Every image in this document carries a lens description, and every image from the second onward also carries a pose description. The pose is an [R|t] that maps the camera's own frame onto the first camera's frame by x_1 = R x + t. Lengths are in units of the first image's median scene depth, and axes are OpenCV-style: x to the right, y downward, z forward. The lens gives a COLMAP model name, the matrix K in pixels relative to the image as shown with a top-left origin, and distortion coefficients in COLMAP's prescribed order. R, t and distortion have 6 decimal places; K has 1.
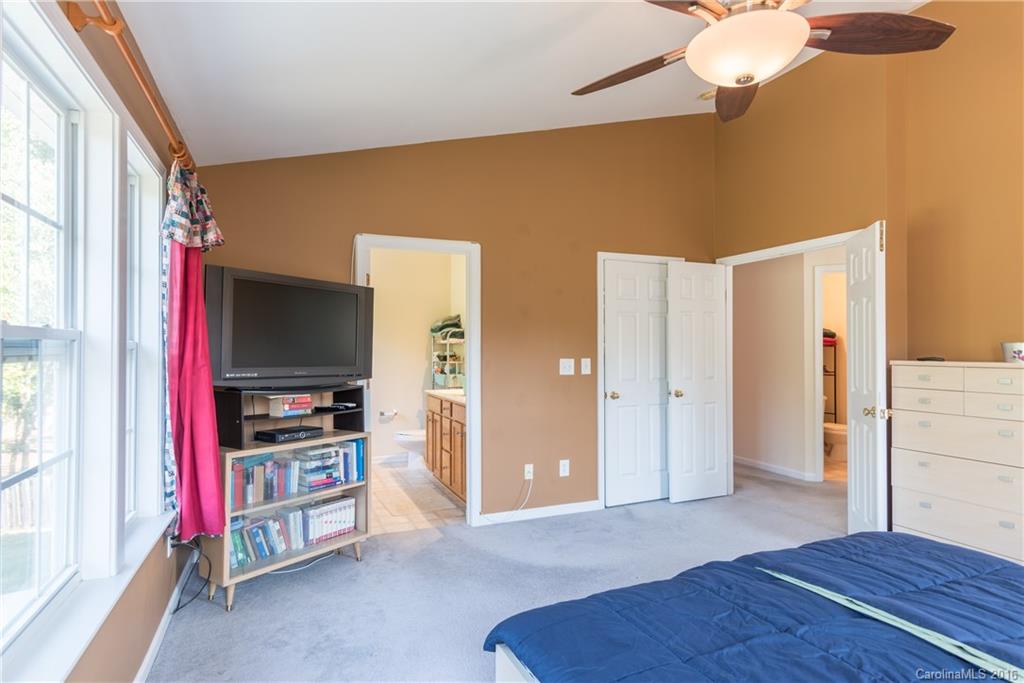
lens RADIAL K [[529.6, 0, 512.0], [0, 529.6, 341.5], [0, 0, 1]] dist [-0.000344, 0.000031]
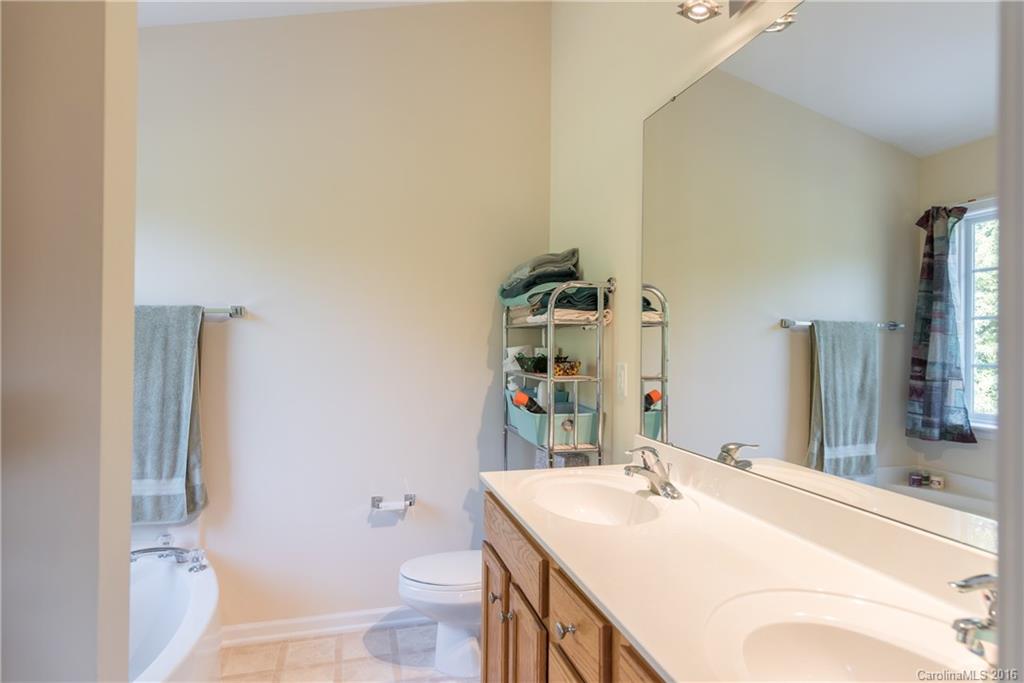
lens RADIAL K [[529.6, 0, 512.0], [0, 529.6, 341.5], [0, 0, 1]] dist [-0.000344, 0.000031]
pose [[0.992276, 0.011027, -0.123556, -0.099575], [-0.009632, 0.999883, 0.011881, 0.011089], [0.123672, -0.010599, 0.992267, 0.634172]]
